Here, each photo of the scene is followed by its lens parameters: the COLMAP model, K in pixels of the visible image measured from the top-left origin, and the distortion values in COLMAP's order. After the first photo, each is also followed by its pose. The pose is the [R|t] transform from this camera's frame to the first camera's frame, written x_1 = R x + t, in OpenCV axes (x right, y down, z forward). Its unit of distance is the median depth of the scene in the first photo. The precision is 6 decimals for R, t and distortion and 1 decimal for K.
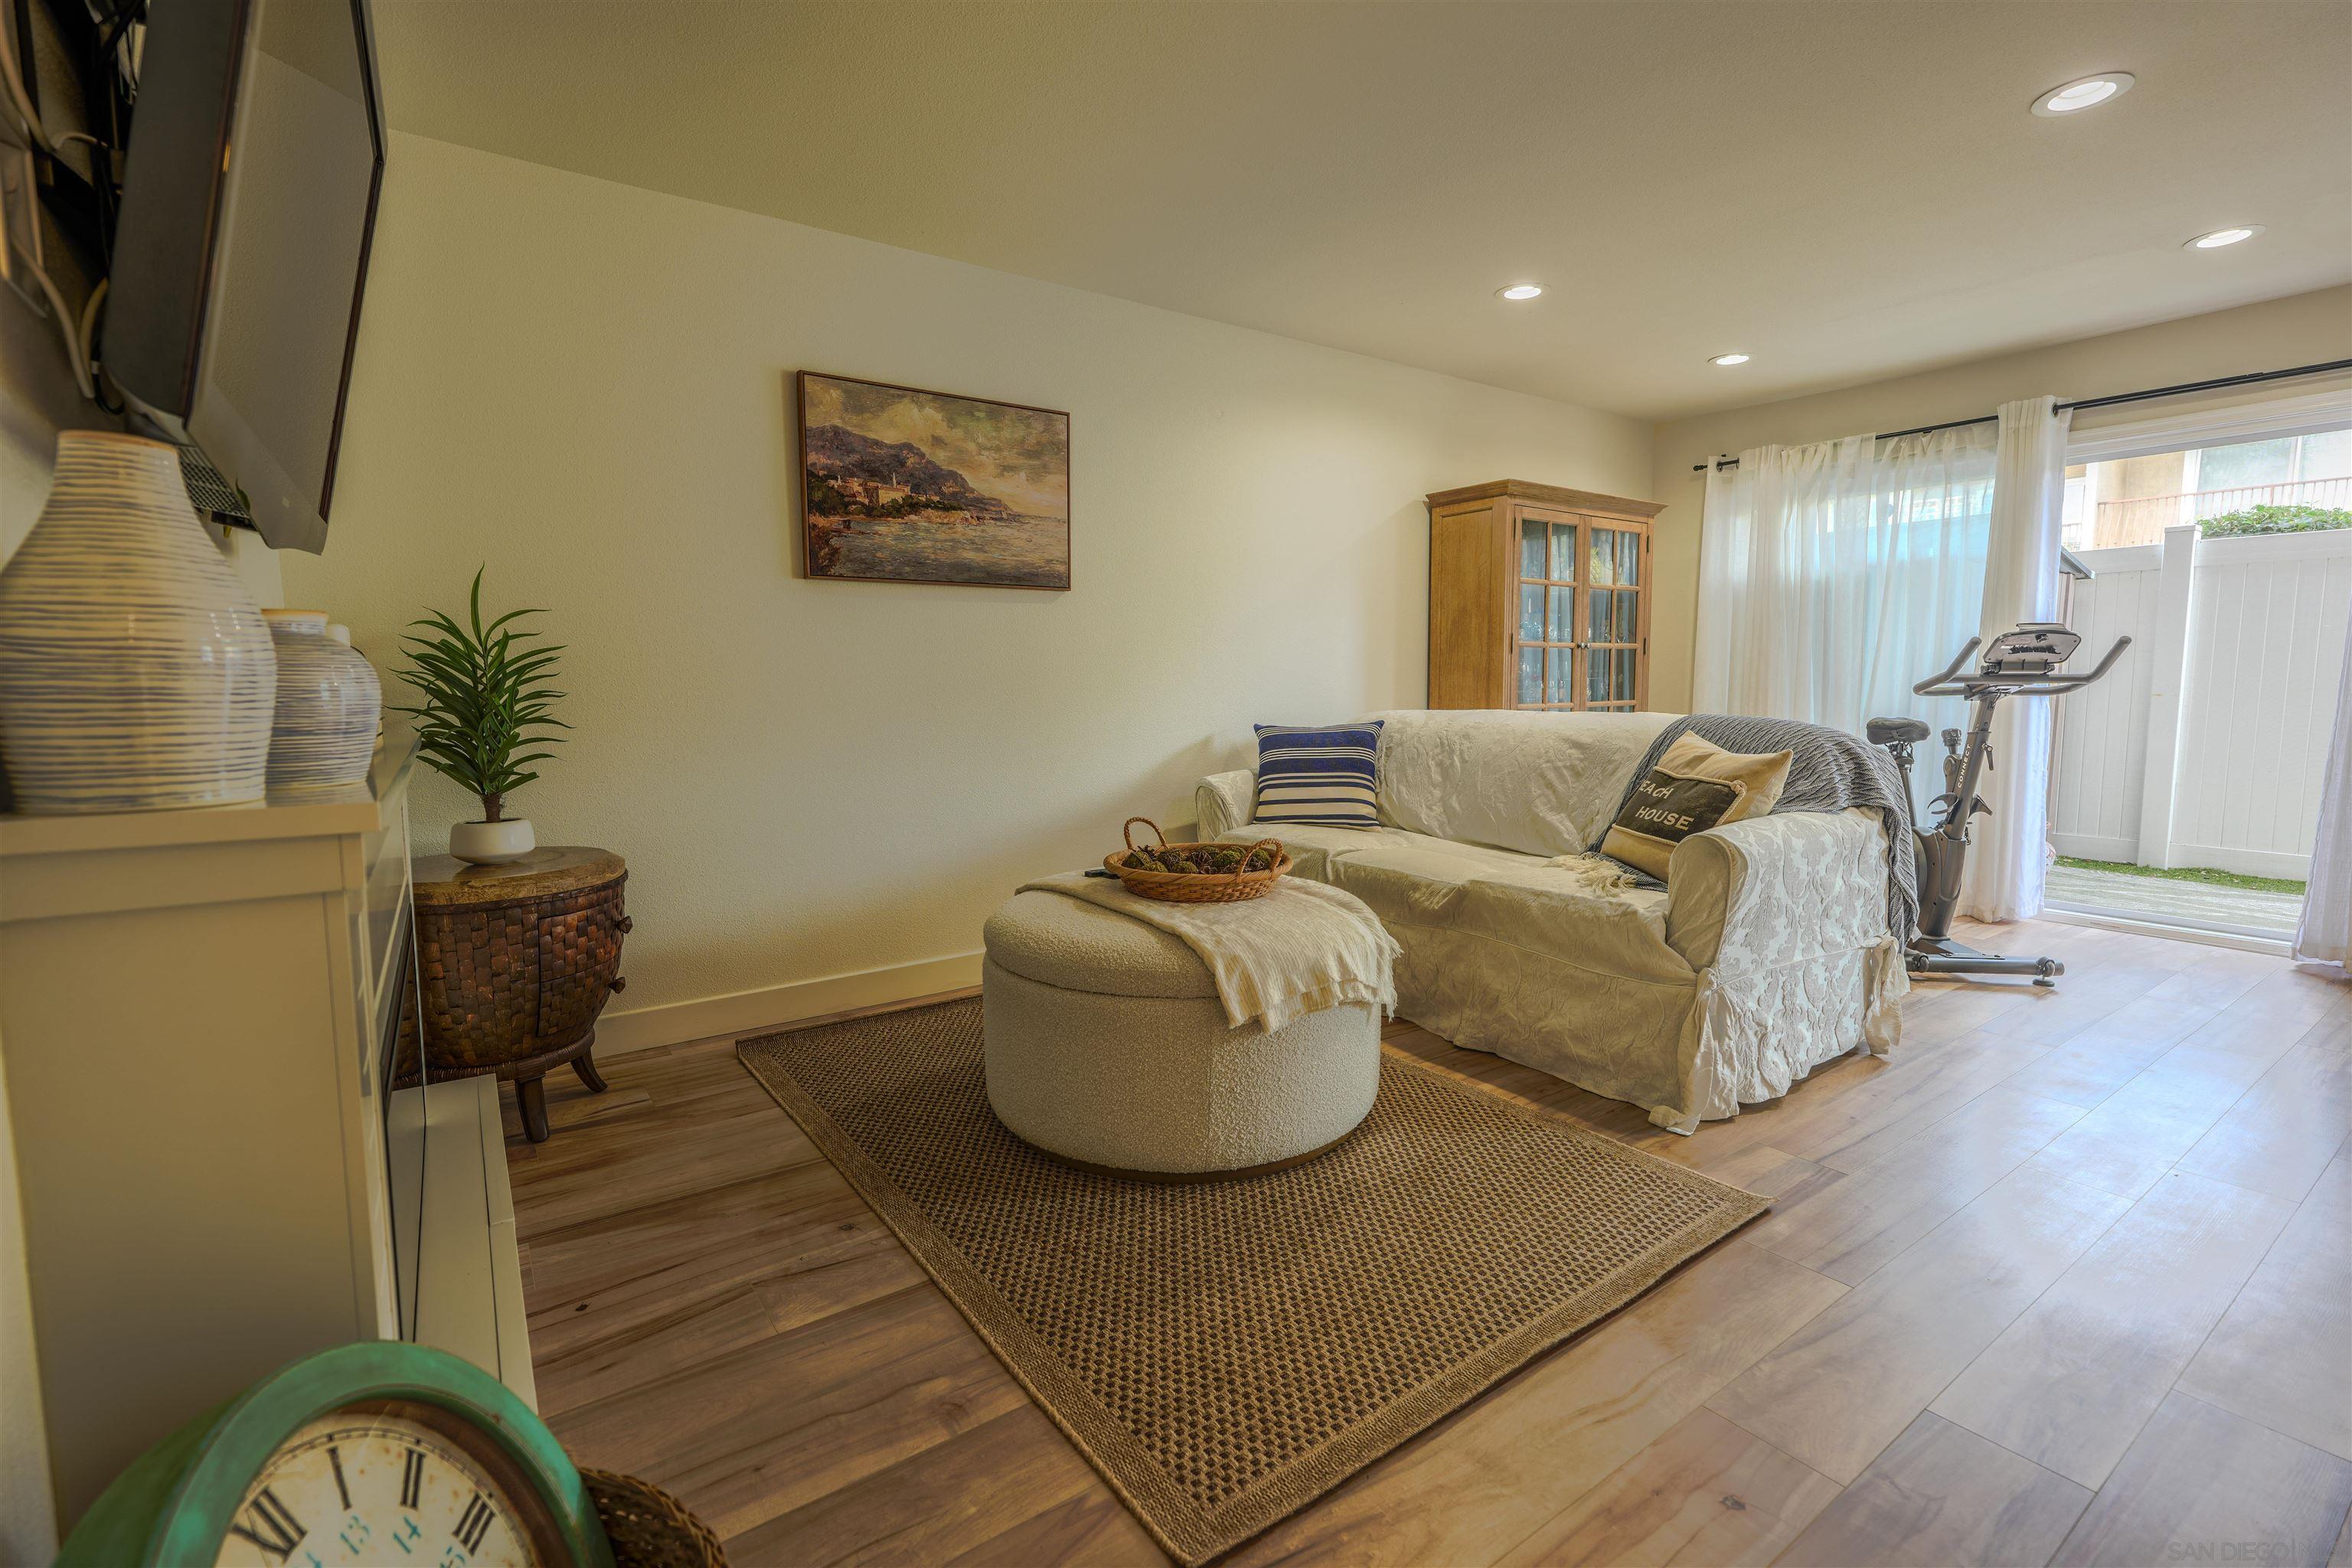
lens RADIAL K [[1052.7, 0, 1181.7], [0, 1052.7, 781.8], [0, 0, 1]] dist [0.000726, 0.000355]
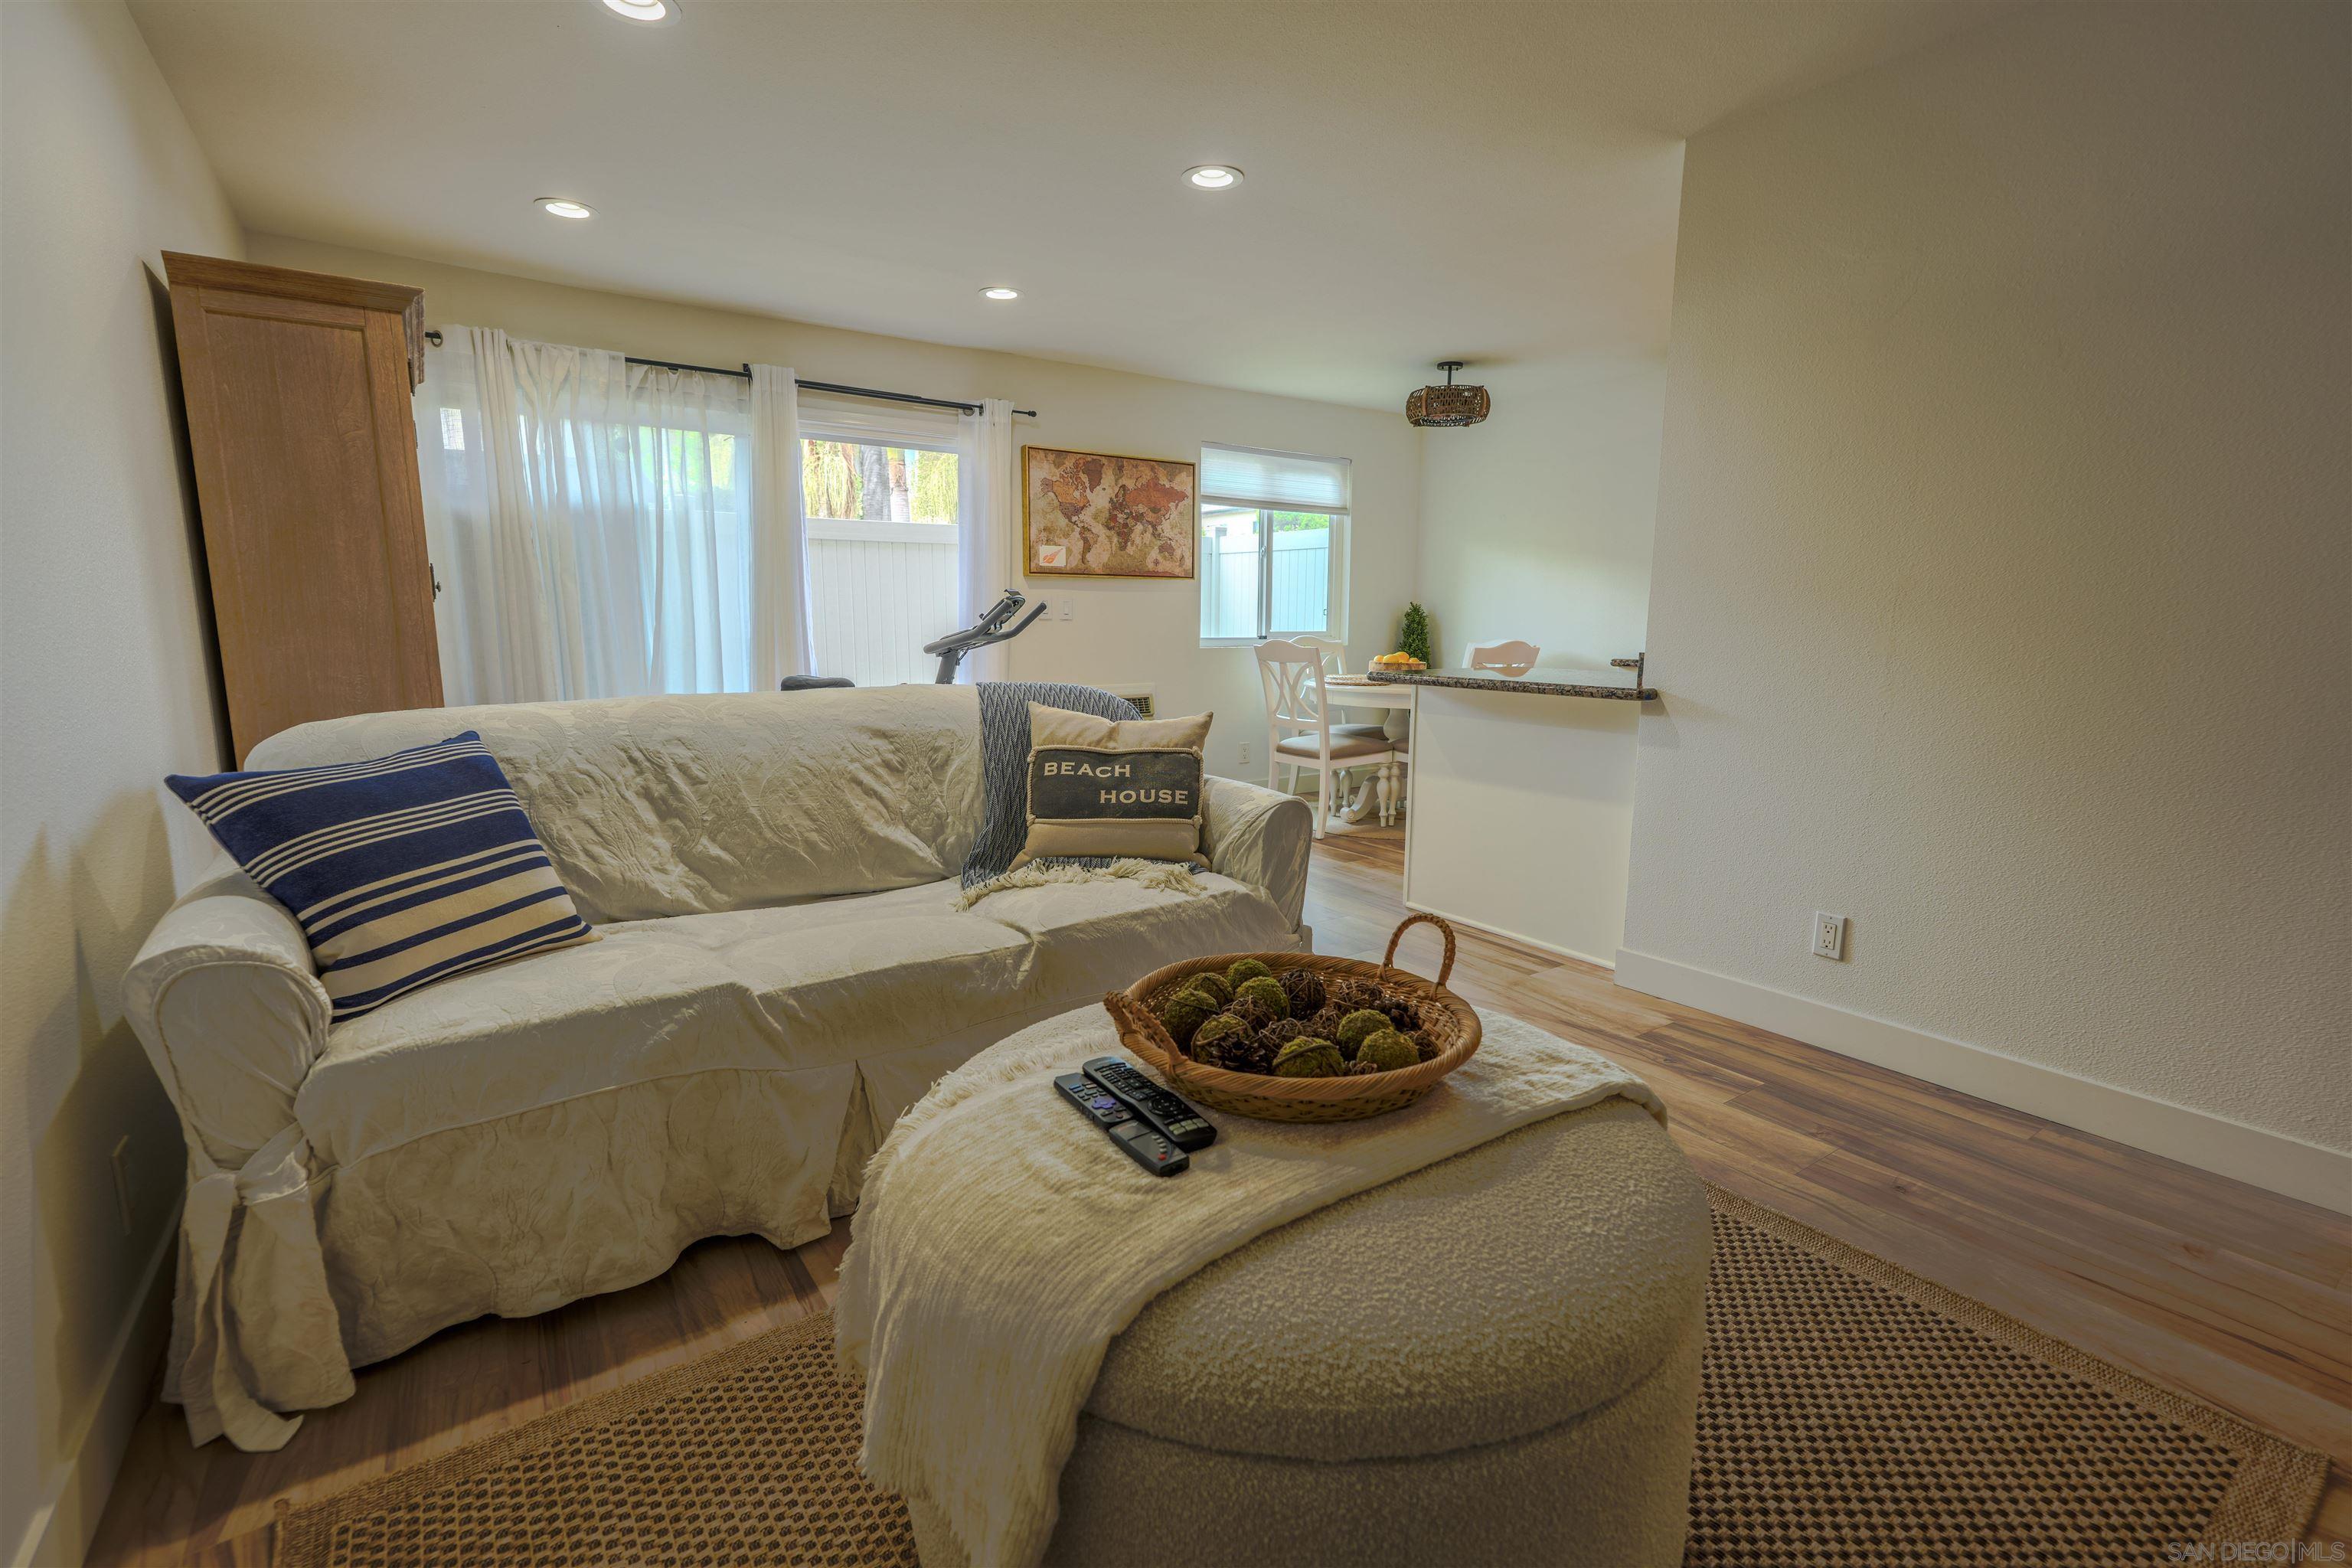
lens RADIAL K [[1052.7, 0, 1181.7], [0, 1052.7, 781.8], [0, 0, 1]] dist [0.000726, 0.000355]
pose [[0.004360, -0.146924, 0.989138, -0.384534], [0.095097, 0.984726, 0.145850, -0.094508], [-0.995459, 0.093428, 0.018265, 0.826661]]
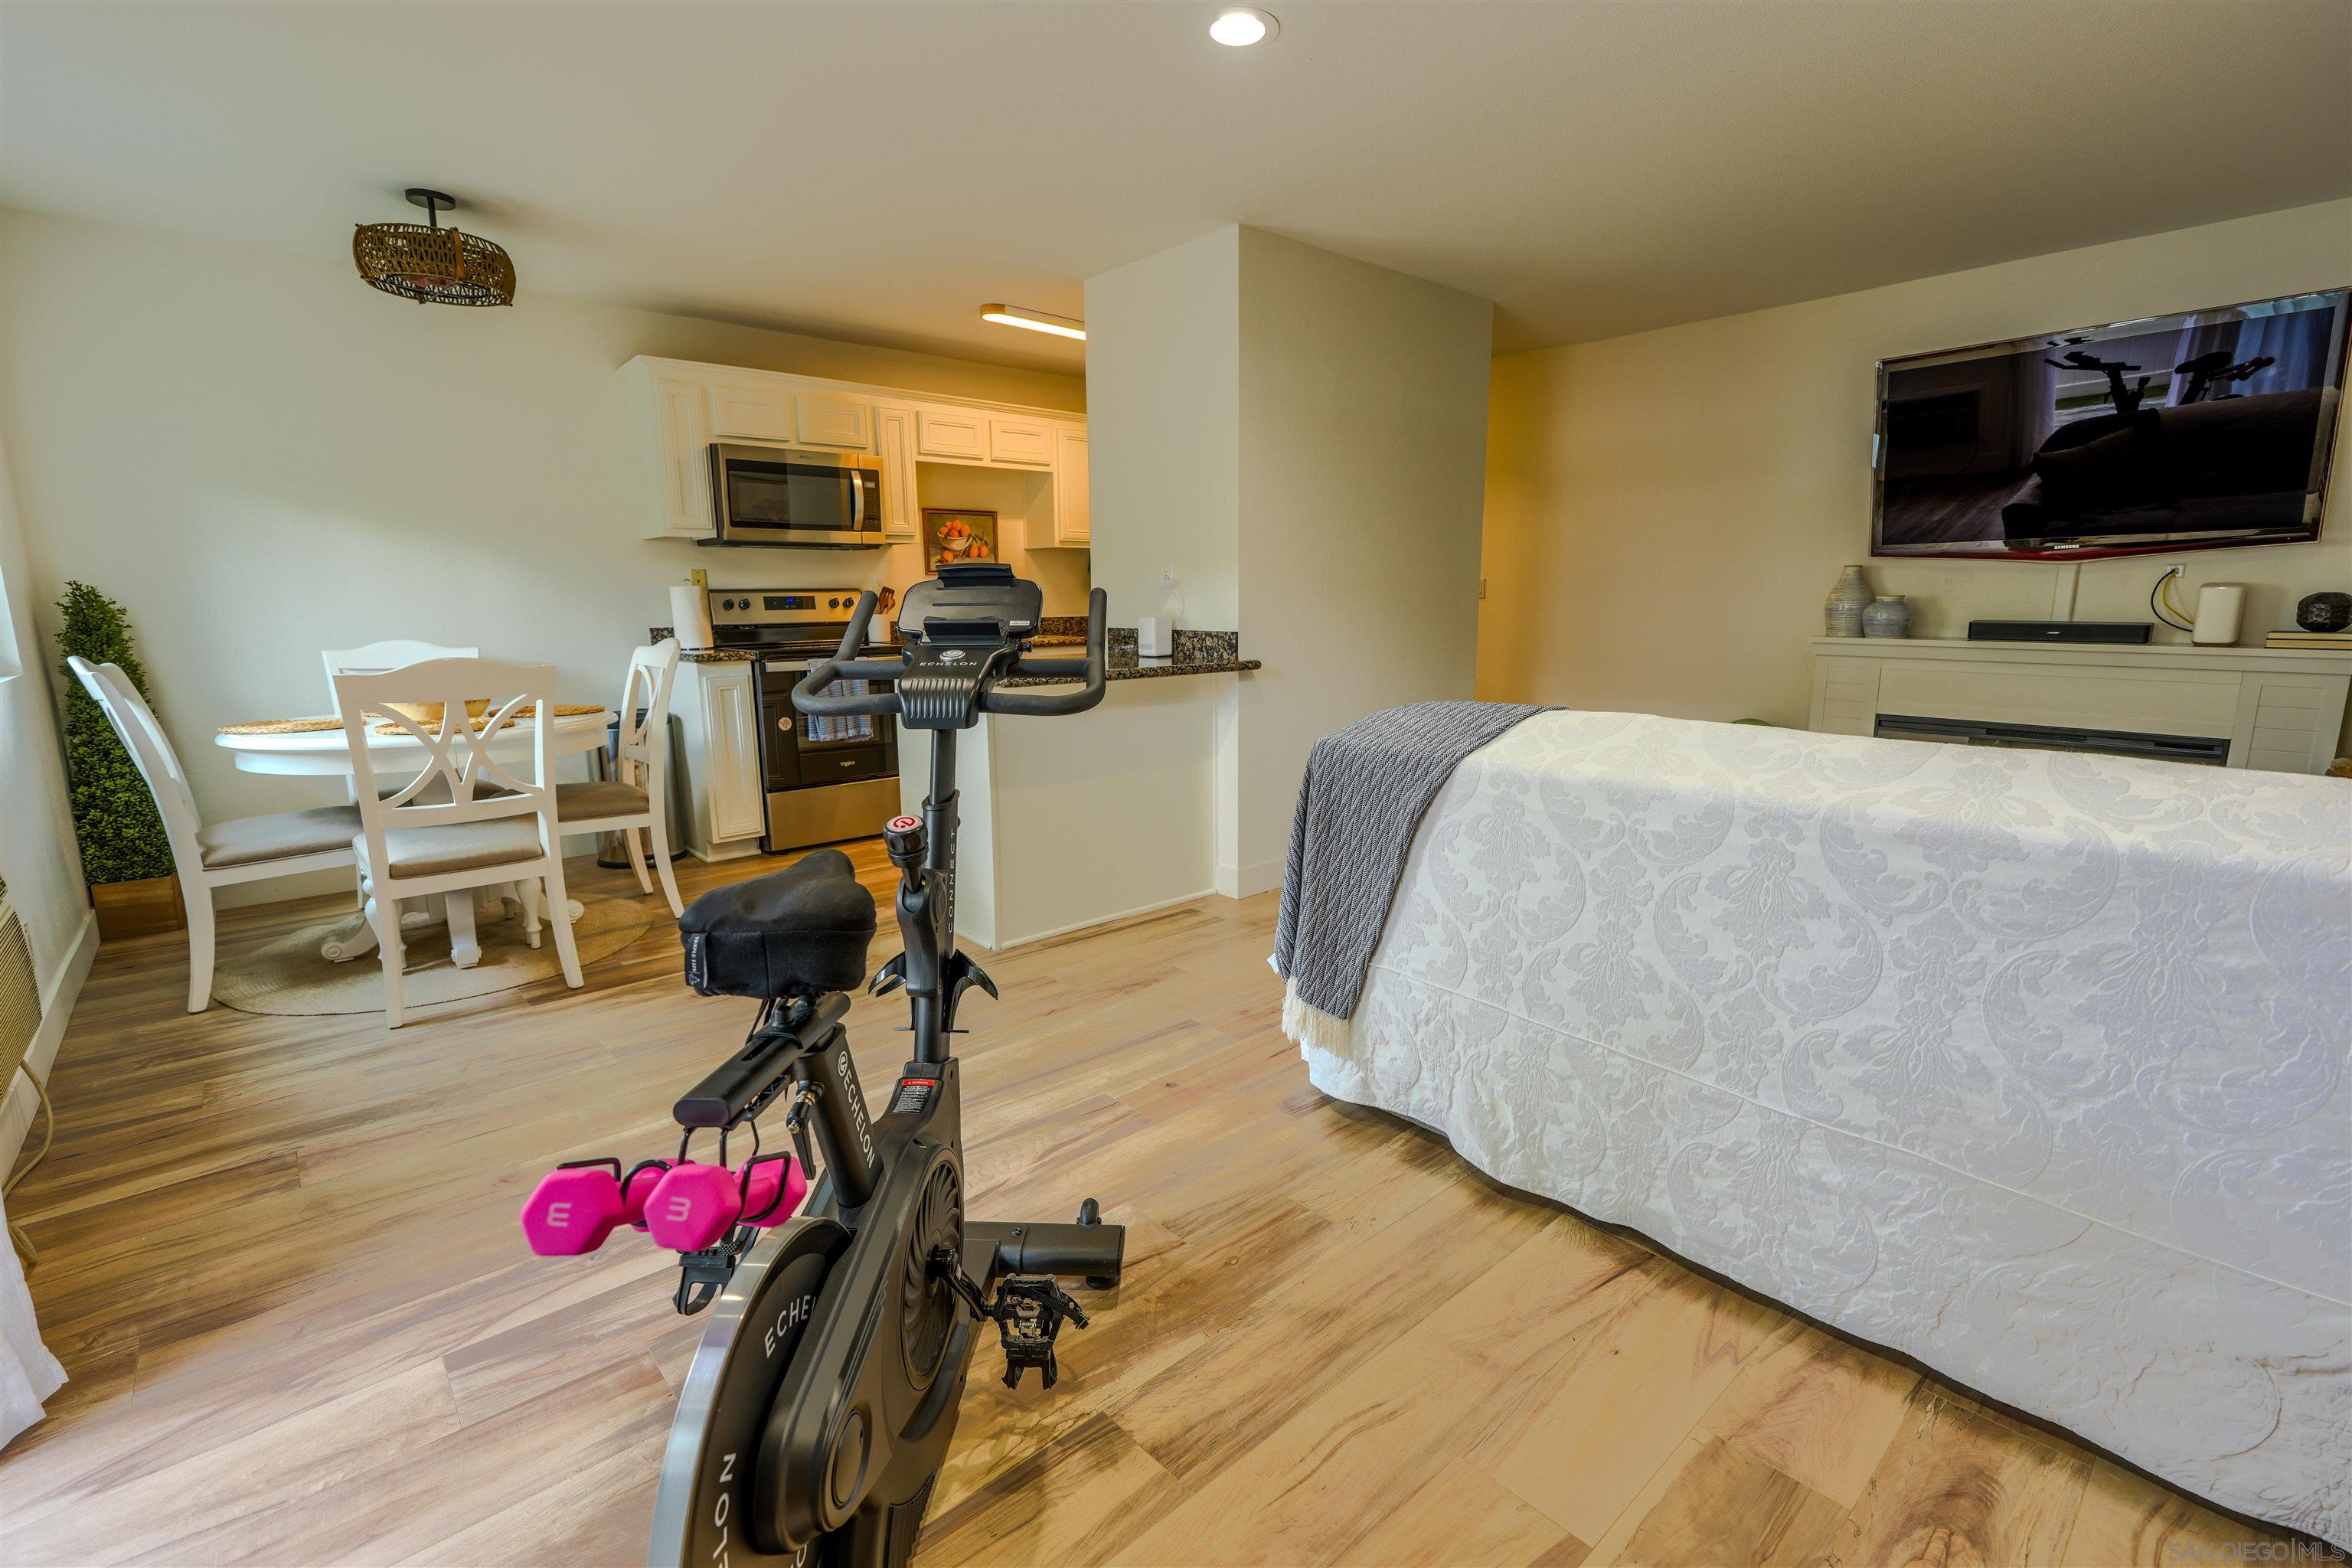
lens RADIAL K [[1052.7, 0, 1181.7], [0, 1052.7, 781.8], [0, 0, 1]] dist [0.000726, 0.000355]
pose [[-0.994773, 0.029851, -0.097647, 0.774778], [0.002275, 0.962553, 0.271083, -0.192805], [0.102083, 0.269444, -0.957590, 1.608970]]
